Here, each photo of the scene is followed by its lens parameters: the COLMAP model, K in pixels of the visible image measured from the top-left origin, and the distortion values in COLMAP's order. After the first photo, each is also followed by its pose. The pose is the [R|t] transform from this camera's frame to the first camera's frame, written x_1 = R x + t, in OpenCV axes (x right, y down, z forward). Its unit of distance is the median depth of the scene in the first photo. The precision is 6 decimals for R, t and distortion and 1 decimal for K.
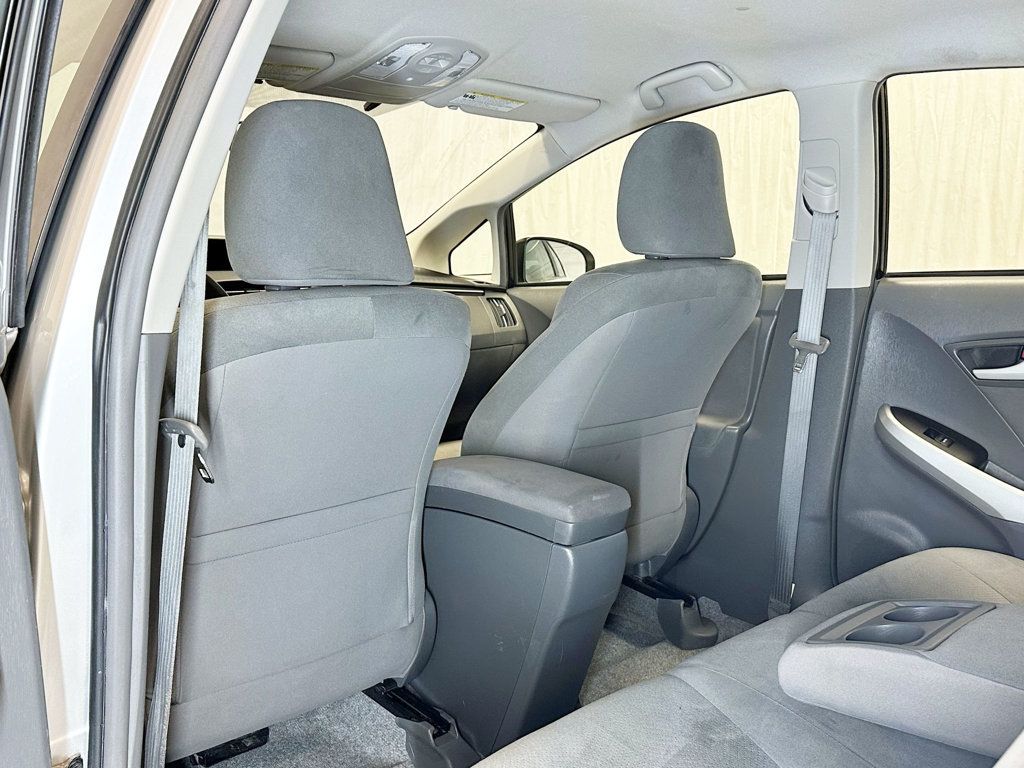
lens RADIAL K [[984.2, 0, 506.8], [0, 984.2, 399.7], [0, 0, 1]] dist [0.109302, -0.223346]
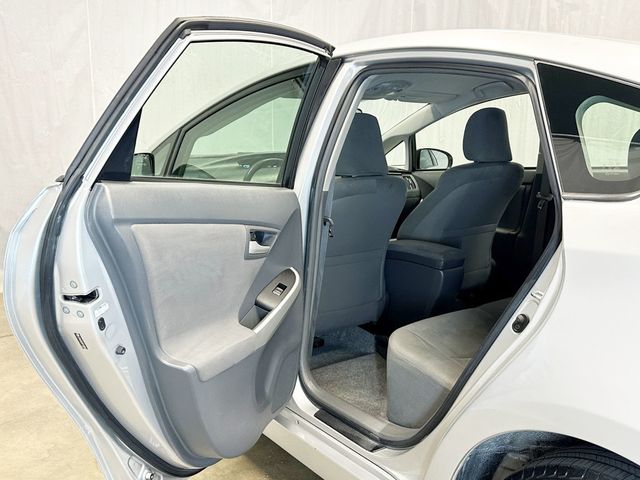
lens RADIAL K [[615.1, 0, 316.7], [0, 615.1, 249.8], [0, 0, 1]] dist [0.109302, -0.223346]
pose [[0.992492, 0.015369, -0.121337, -0.054610], [-0.012491, 0.999623, 0.024438, 0.041226], [0.121667, -0.022739, 0.992310, -0.547044]]
